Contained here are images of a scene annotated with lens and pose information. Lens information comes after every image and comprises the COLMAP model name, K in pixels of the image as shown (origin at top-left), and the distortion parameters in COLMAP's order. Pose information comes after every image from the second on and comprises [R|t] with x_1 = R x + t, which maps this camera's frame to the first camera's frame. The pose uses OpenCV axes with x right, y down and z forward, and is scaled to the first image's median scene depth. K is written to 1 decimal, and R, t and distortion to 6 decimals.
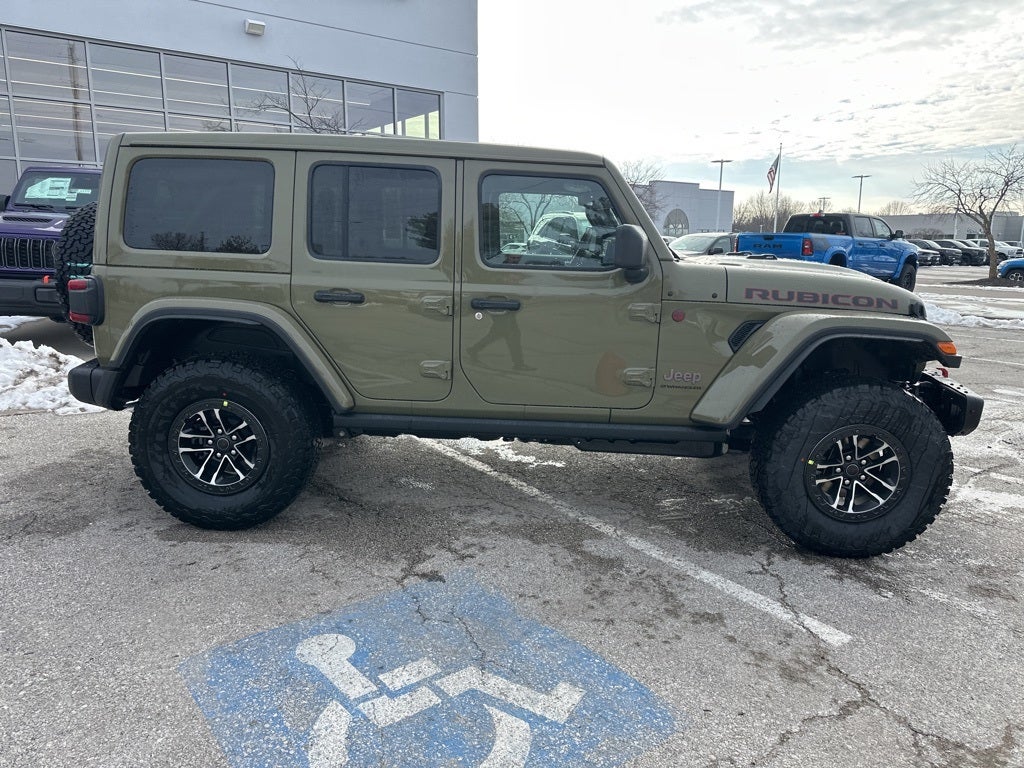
lens RADIAL K [[719.9, 0, 511.5], [0, 719.9, 374.8], [0, 0, 1]] dist [0.039227, -0.043671]
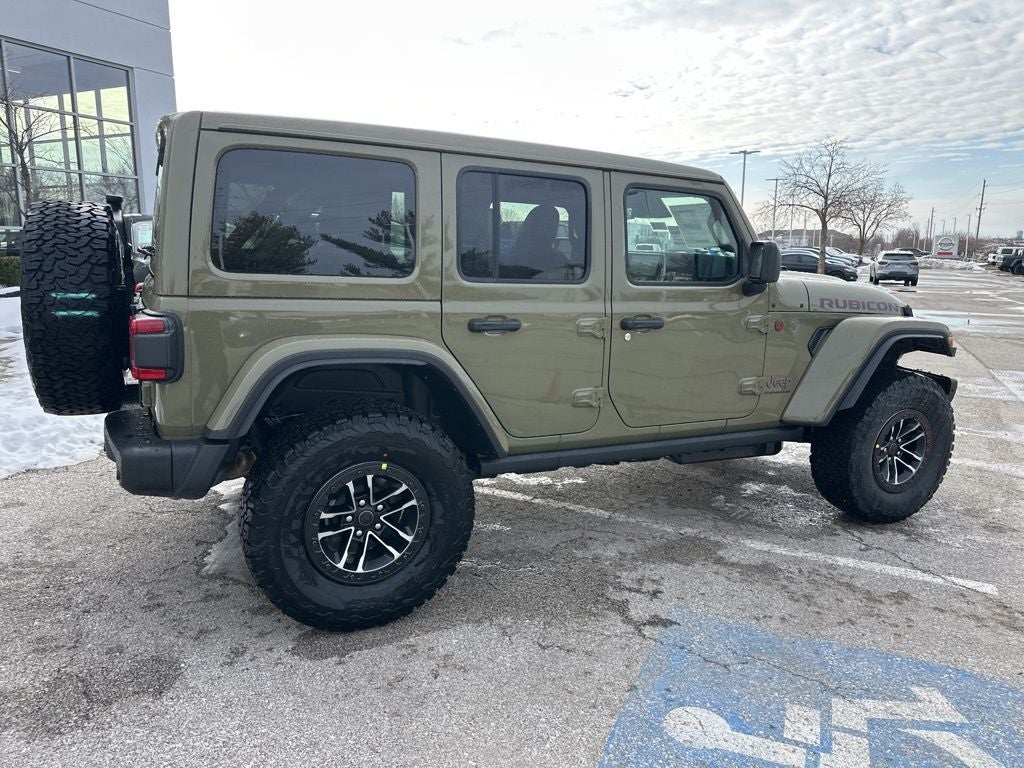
lens RADIAL K [[719.9, 0, 511.9], [0, 719.9, 373.5], [0, 0, 1]] dist [0.039227, -0.043671]
pose [[0.881791, -0.081545, 0.464537, -0.627868], [0.082117, 0.996441, 0.019038, -0.065093], [-0.464436, 0.021359, 0.885349, 0.236006]]
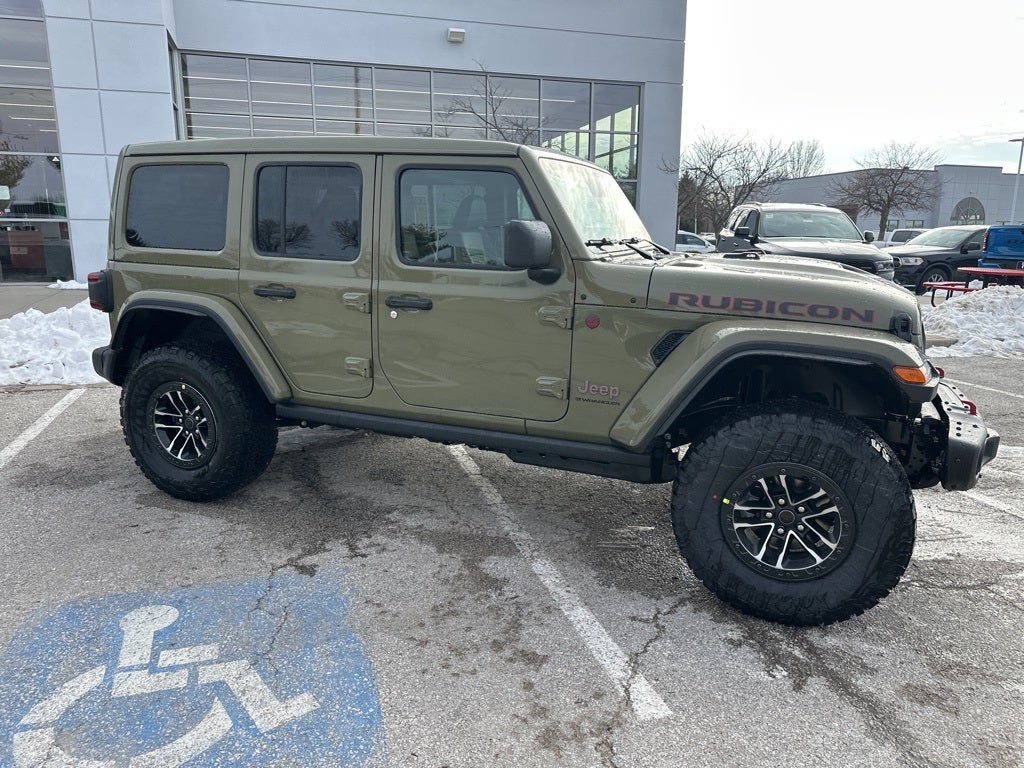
lens RADIAL K [[719.9, 0, 510.5], [0, 719.9, 388.3], [0, 0, 1]] dist [0.039227, -0.043671]
pose [[0.939640, 0.065258, -0.335883, 0.445096], [-0.057864, 0.997812, 0.031987, -0.022021], [0.337235, -0.010621, 0.941360, 0.126556]]
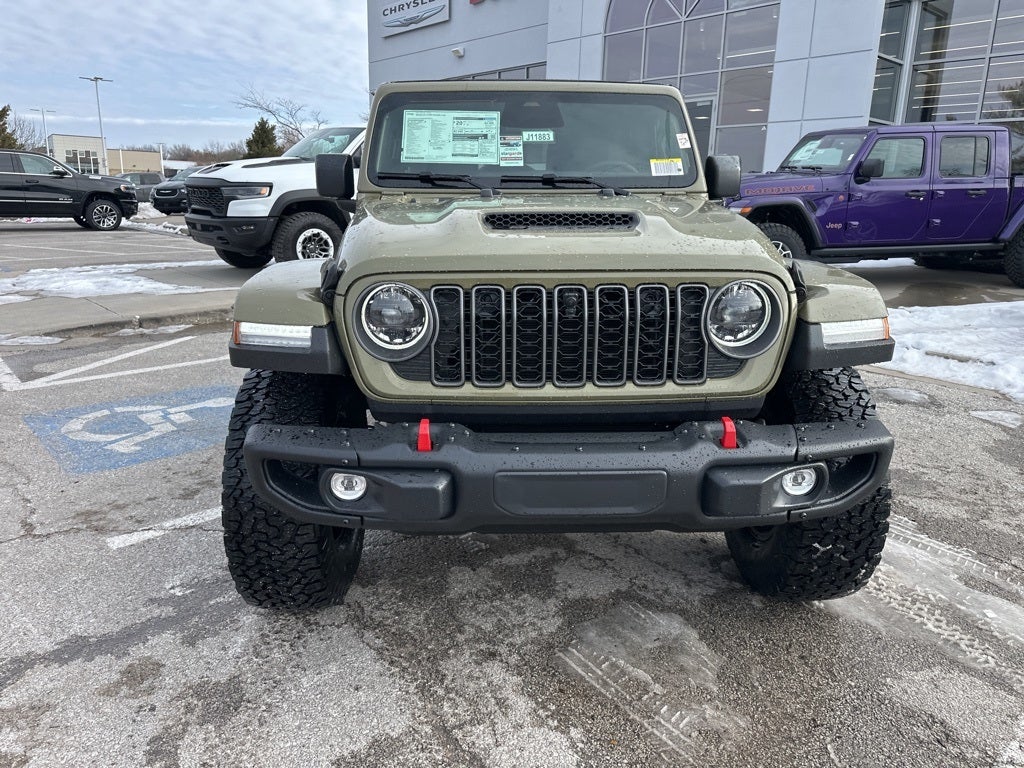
lens RADIAL K [[719.9, 0, 508.5], [0, 719.9, 382.5], [0, 0, 1]] dist [0.039227, -0.043671]
pose [[0.076032, 0.243274, -0.966973, 1.181896], [-0.202250, 0.953384, 0.223952, -0.173032], [0.976378, 0.178542, 0.121690, 1.119992]]
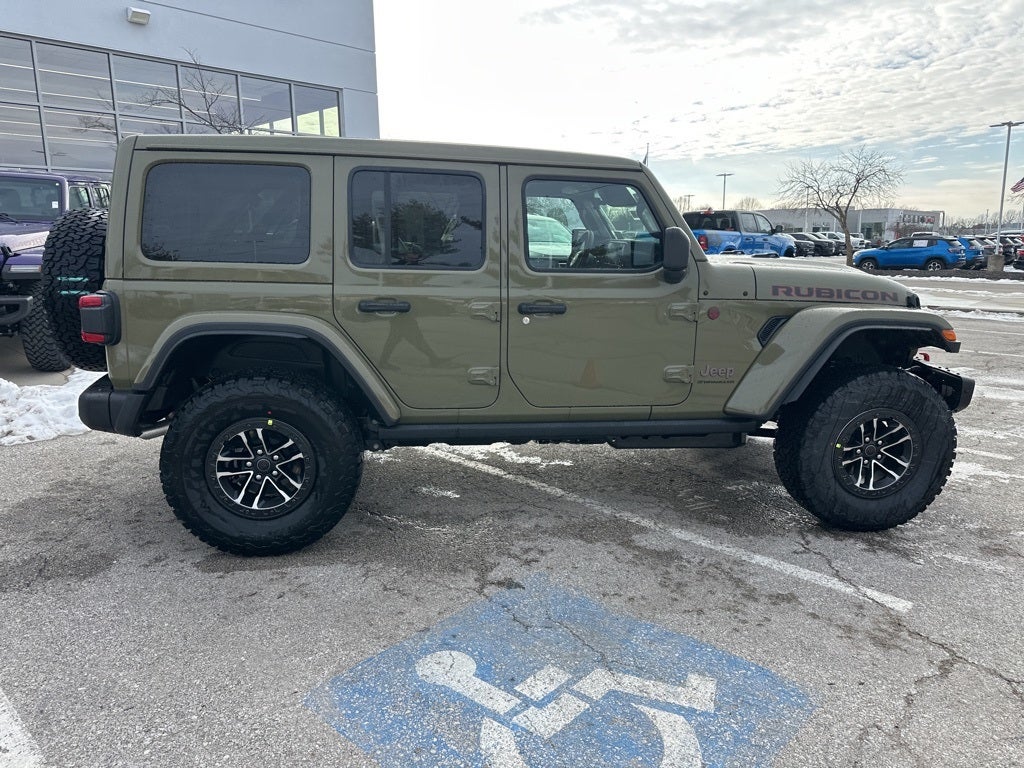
lens RADIAL K [[719.9, 0, 511.3], [0, 719.9, 374.9], [0, 0, 1]] dist [0.039227, -0.043671]
pose [[0.985402, -0.046624, 0.163737, -0.235253], [0.046102, 0.998912, 0.006988, -0.014326], [-0.163884, 0.000663, 0.986479, 0.015015]]
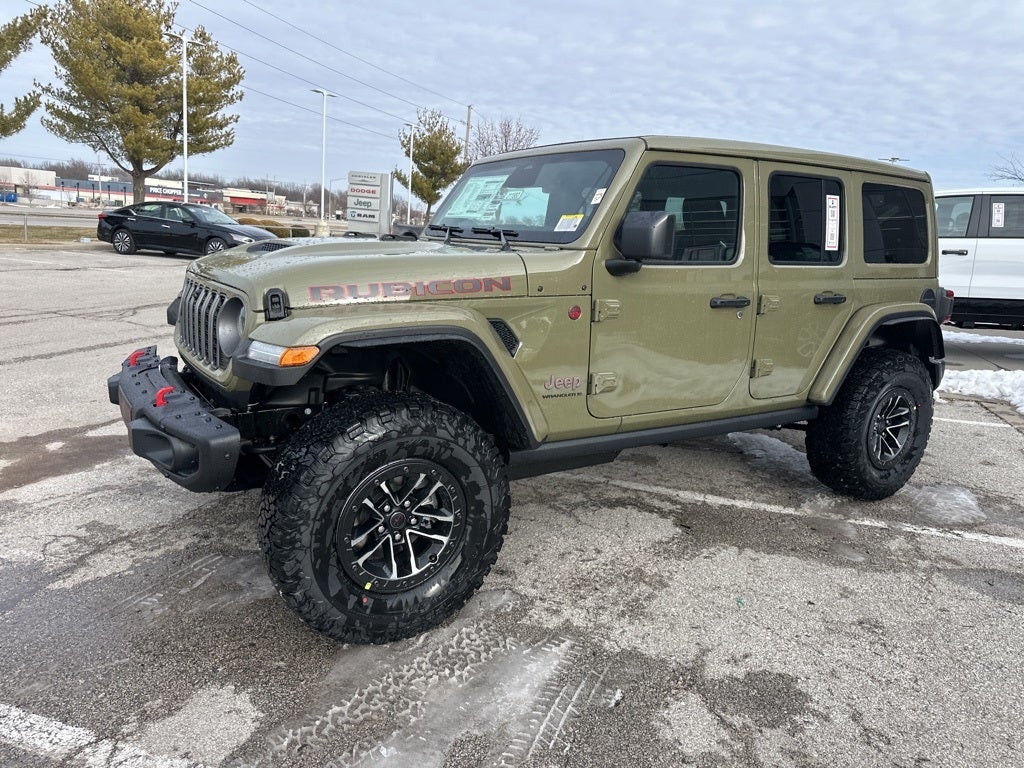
lens RADIAL K [[719.9, 0, 508.5], [0, 719.9, 382.7], [0, 0, 1]] dist [0.039227, -0.043671]
pose [[-0.819530, 0.050845, -0.570776, 0.812690], [-0.181430, 0.921791, 0.342614, -0.382591], [0.543556, 0.384338, -0.746211, 2.099353]]
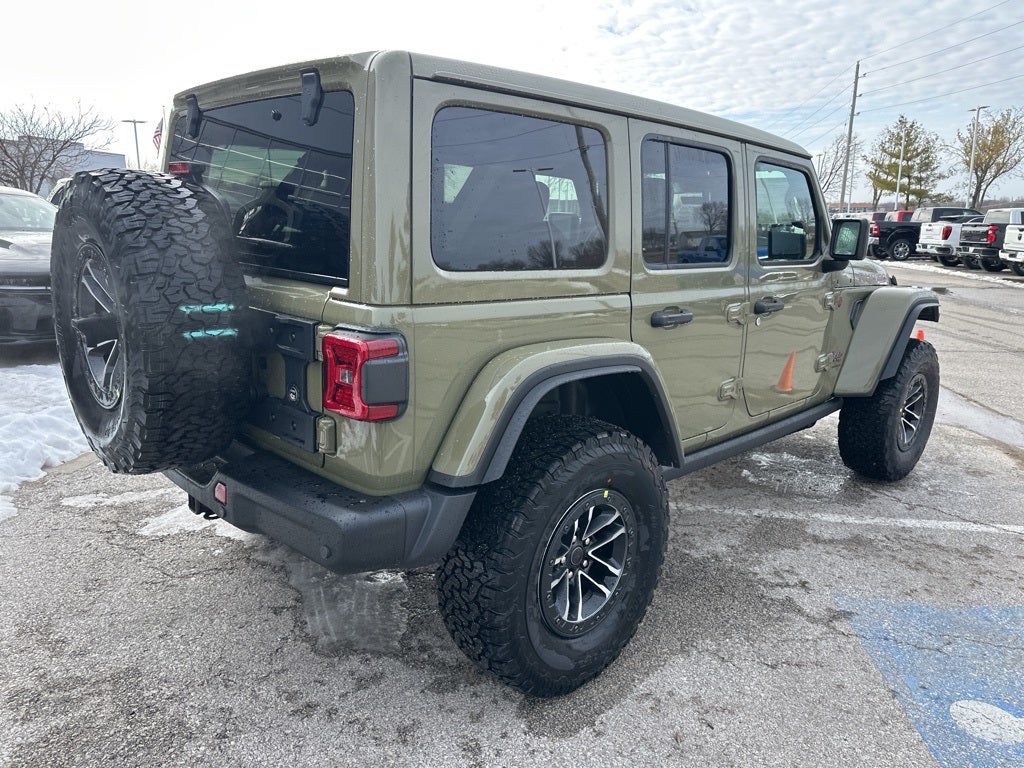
lens RADIAL K [[719.9, 0, 510.4], [0, 719.9, 376.1], [0, 0, 1]] dist [0.039227, -0.043671]
pose [[0.690737, -0.161342, 0.704876, -0.906014], [0.130461, 0.986600, 0.097982, -0.144623], [-0.711240, 0.024279, 0.702530, 0.593255]]
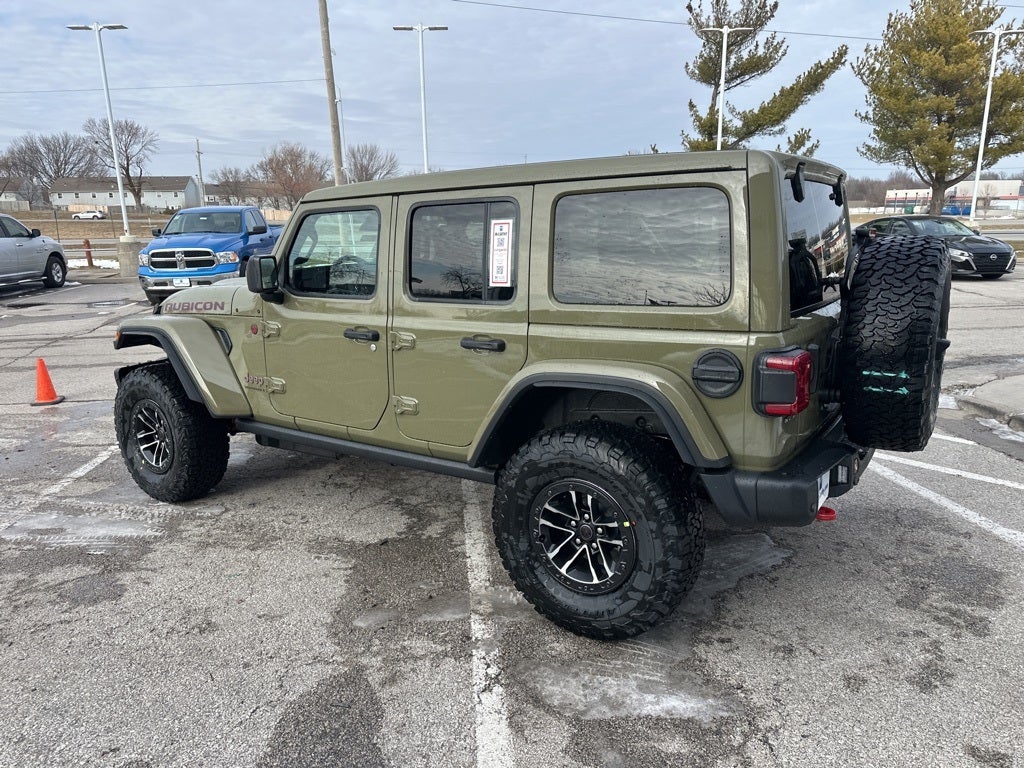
lens RADIAL K [[719.9, 0, 506.1], [0, 719.9, 383.1], [0, 0, 1]] dist [0.039227, -0.043671]
pose [[-0.846218, -0.121028, 0.518909, -0.742705], [0.102537, 0.918672, 0.381482, -0.512283], [-0.522877, 0.376025, -0.764987, 2.197531]]
